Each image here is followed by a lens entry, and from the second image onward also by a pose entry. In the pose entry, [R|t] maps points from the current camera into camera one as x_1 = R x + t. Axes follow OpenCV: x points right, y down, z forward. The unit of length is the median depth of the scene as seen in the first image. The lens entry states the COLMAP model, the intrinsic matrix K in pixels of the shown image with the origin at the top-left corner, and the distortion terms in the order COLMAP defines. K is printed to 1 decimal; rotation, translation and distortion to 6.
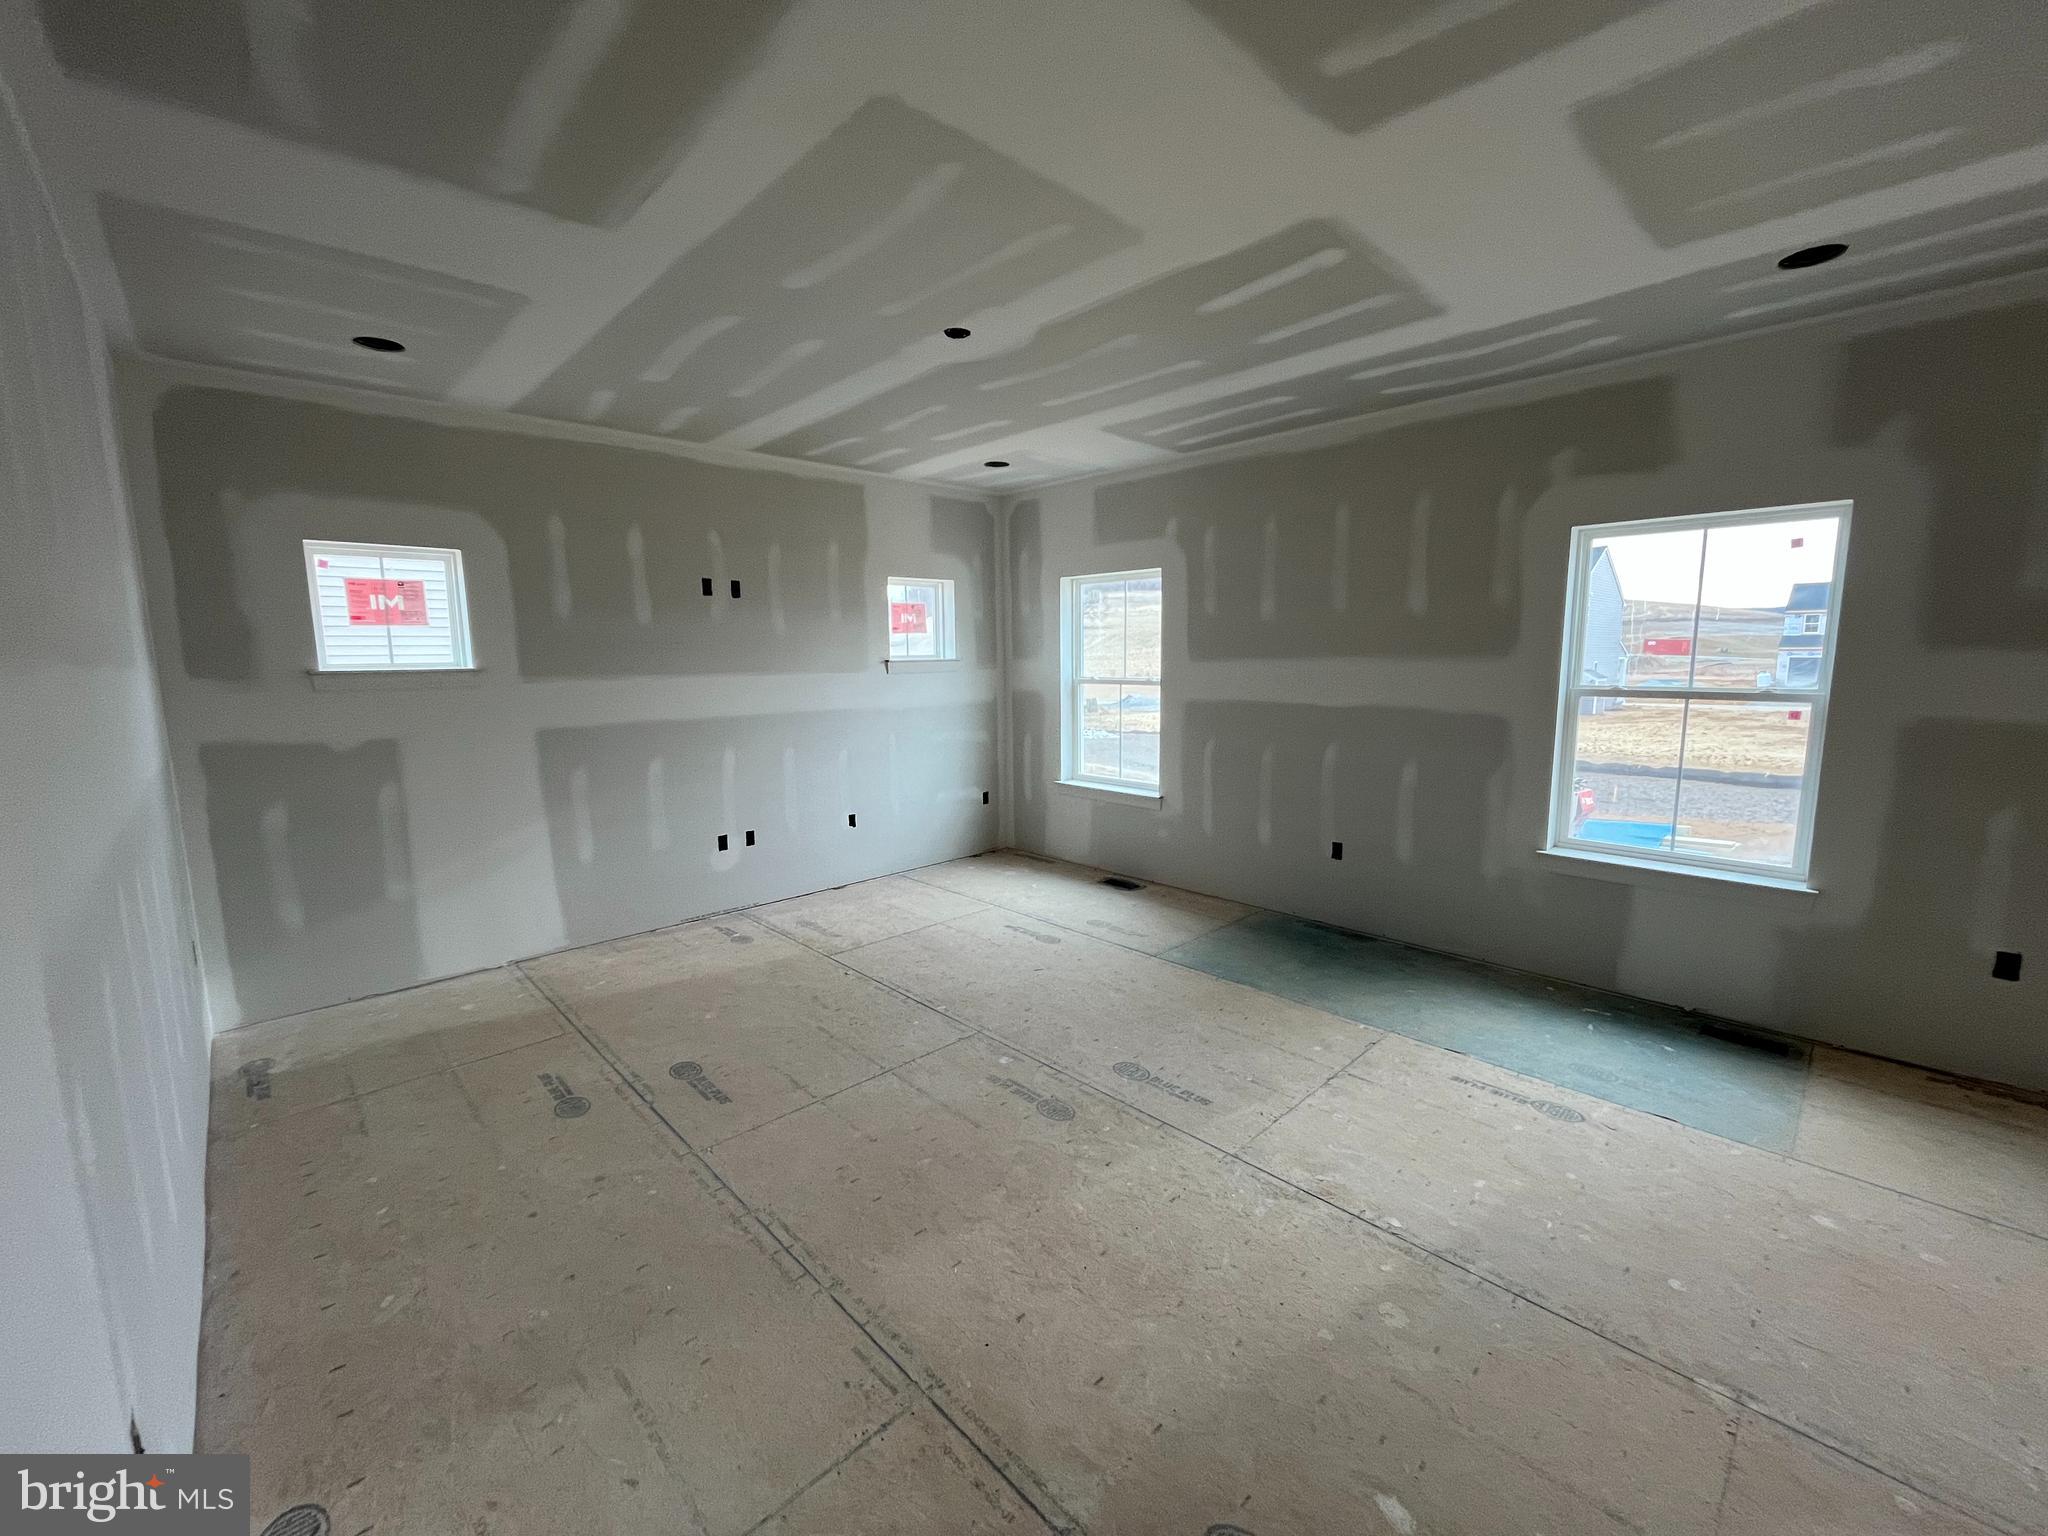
lens RADIAL K [[824.6, 0, 1018.8], [0, 824.6, 762.9], [0, 0, 1]] dist [-0.002983, -0.000206]
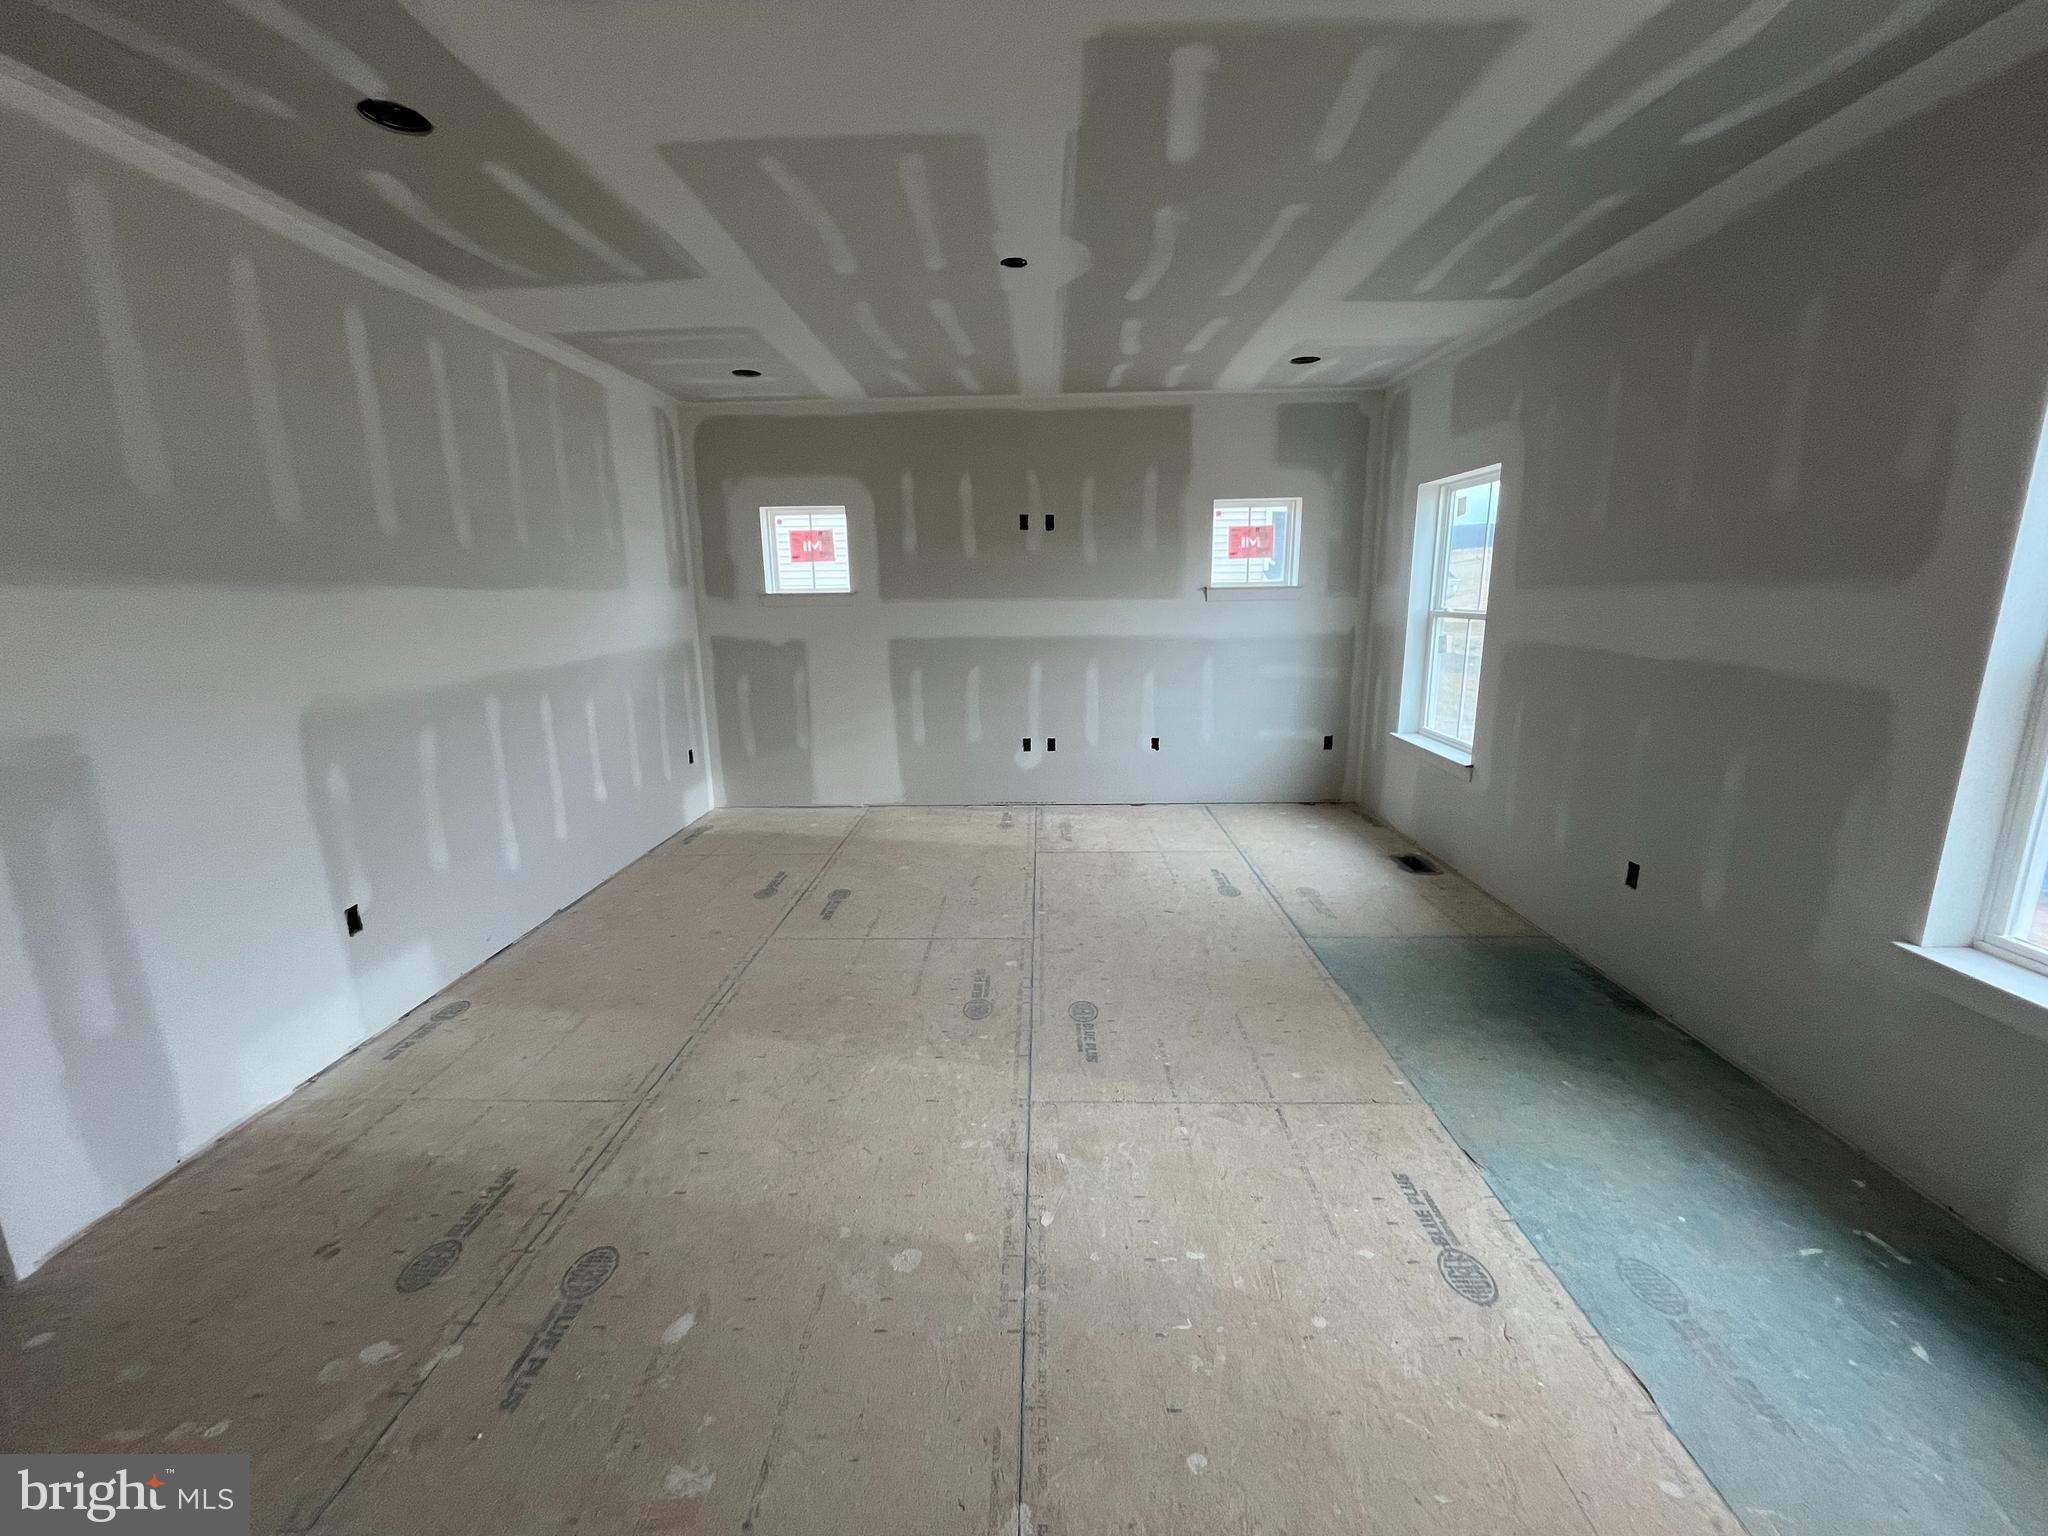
lens RADIAL K [[825.5, 0, 1017.3], [0, 825.5, 763.6], [0, 0, 1]] dist [0.000119, 0.000427]
pose [[0.705817, 0.149995, -0.692332, 0.505352], [-0.089131, 0.988363, 0.123263, -0.022725], [0.702764, -0.025293, 0.710973, 0.177746]]
